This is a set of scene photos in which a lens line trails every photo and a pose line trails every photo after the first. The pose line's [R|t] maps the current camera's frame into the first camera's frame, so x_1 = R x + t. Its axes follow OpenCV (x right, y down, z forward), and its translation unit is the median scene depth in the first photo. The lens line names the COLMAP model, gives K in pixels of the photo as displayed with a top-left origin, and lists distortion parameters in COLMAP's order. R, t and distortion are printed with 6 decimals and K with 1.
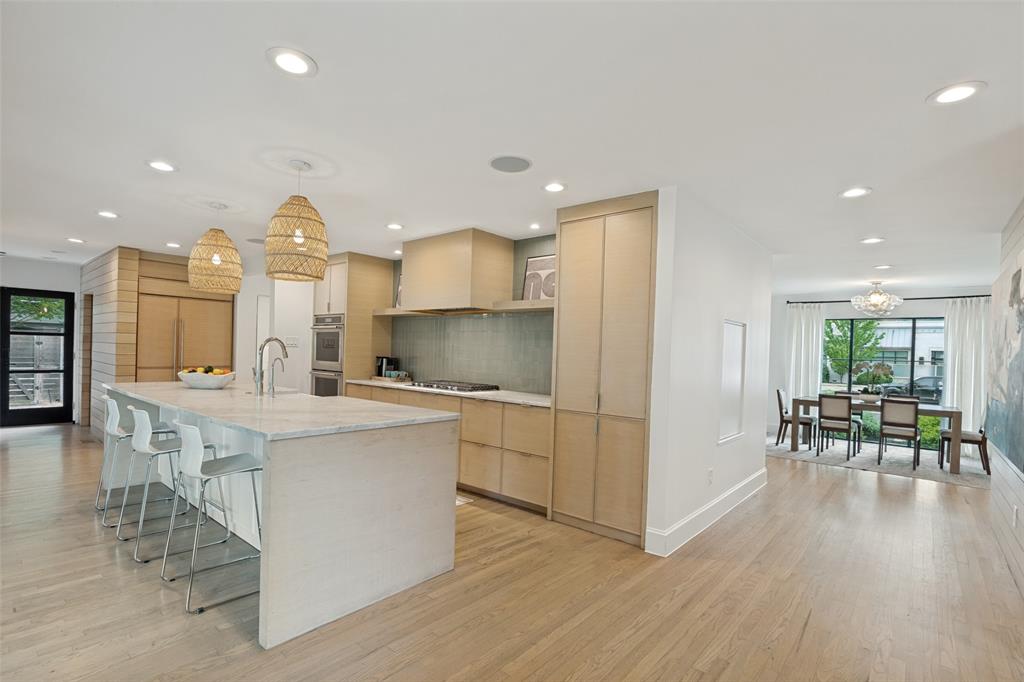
lens RADIAL K [[476.8, 0, 518.3], [0, 476.8, 356.7], [0, 0, 1]] dist [-0.017140, 0.000288]
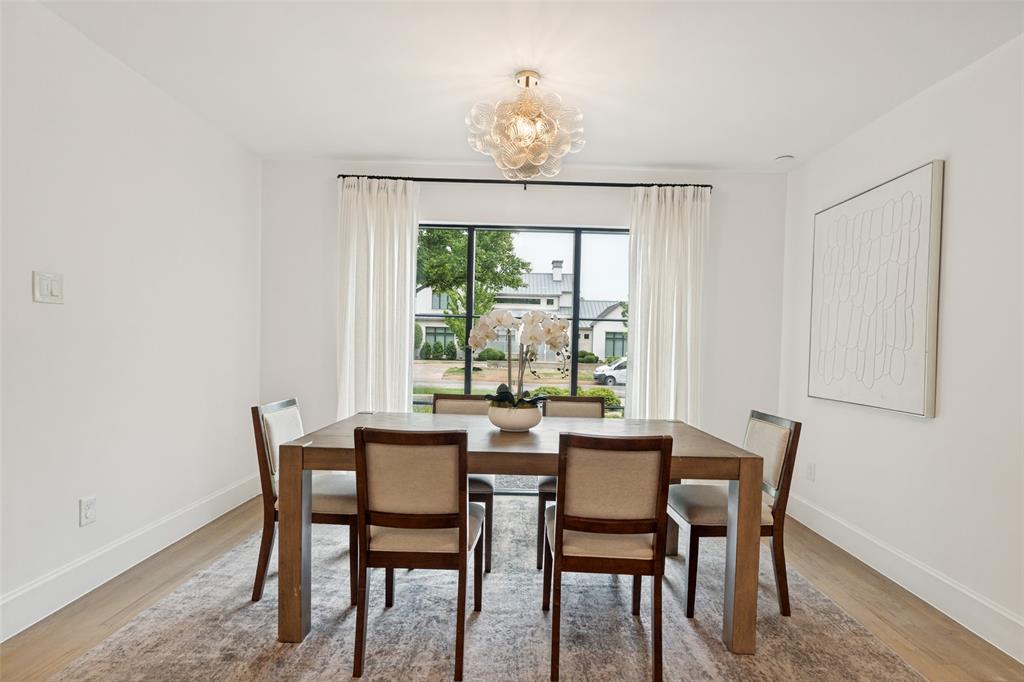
lens RADIAL K [[476.8, 0, 518.3], [0, 476.8, 356.7], [0, 0, 1]] dist [-0.017140, 0.000288]
pose [[0.761235, -0.030583, 0.647754, 0.514766], [0.003873, 0.999084, 0.042620, 0.029086], [-0.648464, -0.029935, 0.760656, 0.722519]]
